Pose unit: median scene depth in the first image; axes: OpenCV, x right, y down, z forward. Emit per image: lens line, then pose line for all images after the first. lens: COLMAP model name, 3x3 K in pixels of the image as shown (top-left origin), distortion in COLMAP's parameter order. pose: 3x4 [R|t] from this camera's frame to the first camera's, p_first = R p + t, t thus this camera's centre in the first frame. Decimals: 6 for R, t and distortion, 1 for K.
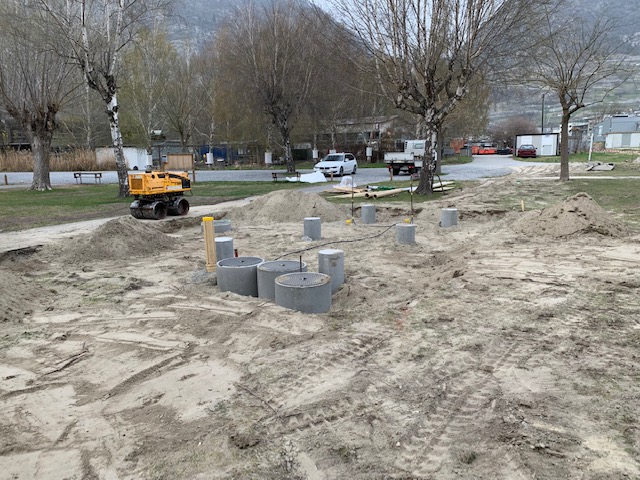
lens RADIAL K [[489.1, 0, 323.6], [0, 489.1, 239.9], [0, 0, 1]] dist [0.036386, -0.030390]
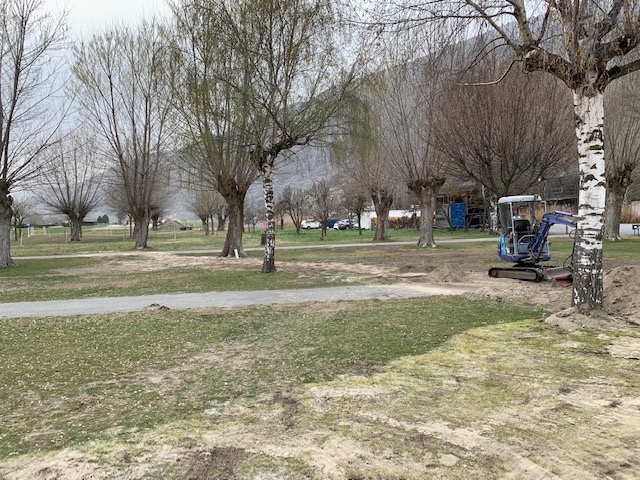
lens RADIAL K [[489.1, 0, 318.5], [0, 489.1, 233.9], [0, 0, 1]] dist [0.036386, -0.030390]
pose [[0.588185, 0.028831, -0.808212, -0.053516], [-0.124130, 0.990741, -0.054994, 0.029254], [0.799143, 0.132671, 0.586318, -0.181069]]
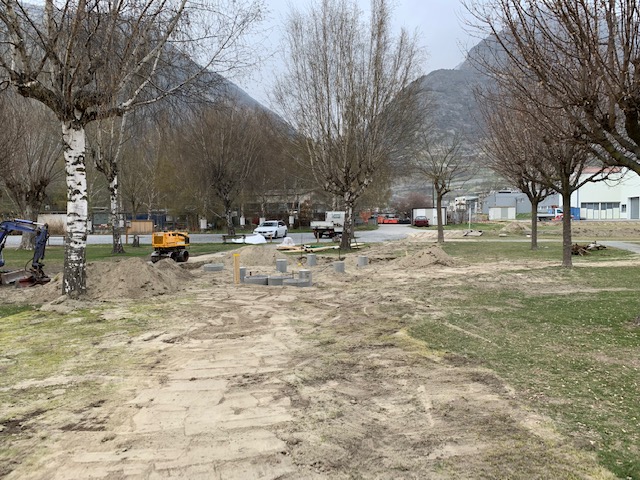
lens RADIAL K [[489.1, 0, 317.4], [0, 489.1, 236.3], [0, 0, 1]] dist [0.036386, -0.030390]
pose [[0.986675, 0.005780, 0.162598, -0.073285], [0.017670, 0.989651, -0.142403, 0.047965], [-0.161738, 0.143379, 0.976362, -0.266767]]
